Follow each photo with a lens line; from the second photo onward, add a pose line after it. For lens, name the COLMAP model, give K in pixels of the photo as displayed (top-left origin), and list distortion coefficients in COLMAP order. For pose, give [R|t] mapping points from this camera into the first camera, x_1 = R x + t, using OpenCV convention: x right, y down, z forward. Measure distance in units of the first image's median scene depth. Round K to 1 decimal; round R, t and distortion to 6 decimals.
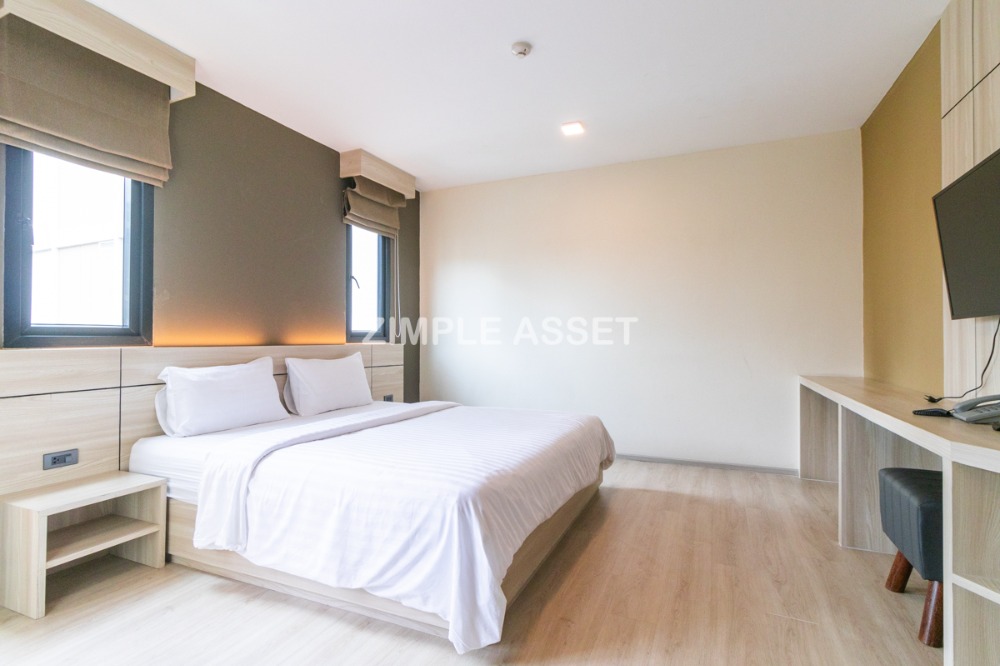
lens RADIAL K [[461.2, 0, 505.0], [0, 461.2, 328.0], [0, 0, 1]] dist [-0.000821, -0.000319]
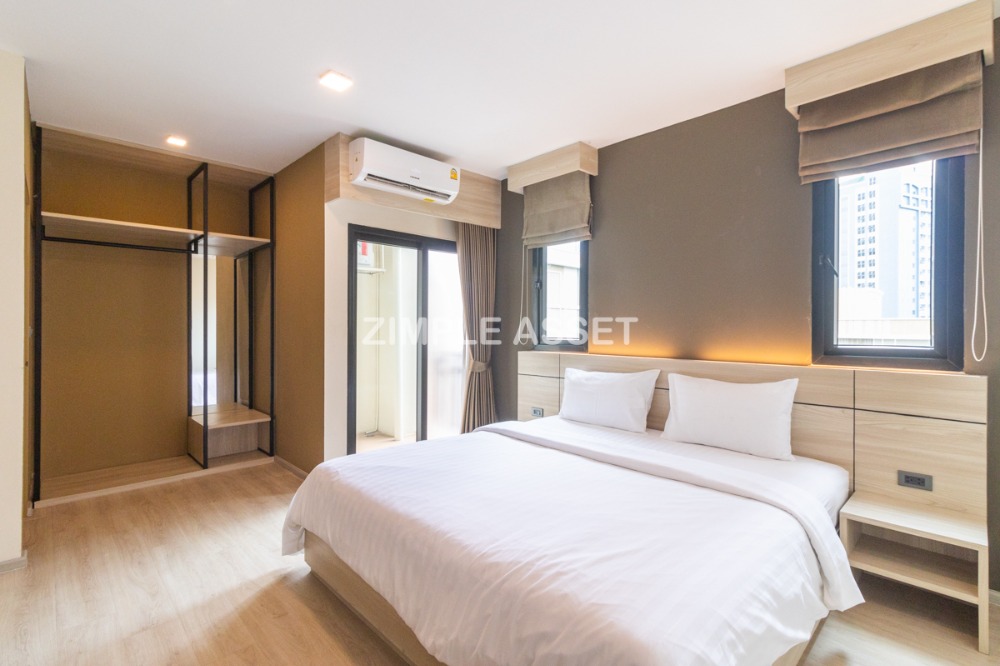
lens RADIAL K [[461.2, 0, 505.0], [0, 461.2, 328.0], [0, 0, 1]] dist [-0.000821, -0.000319]
pose [[-0.360195, -0.004083, -0.932868, 0.425430], [0.014504, 0.999845, -0.009977, -0.018751], [0.932764, -0.017124, -0.360080, 0.830208]]
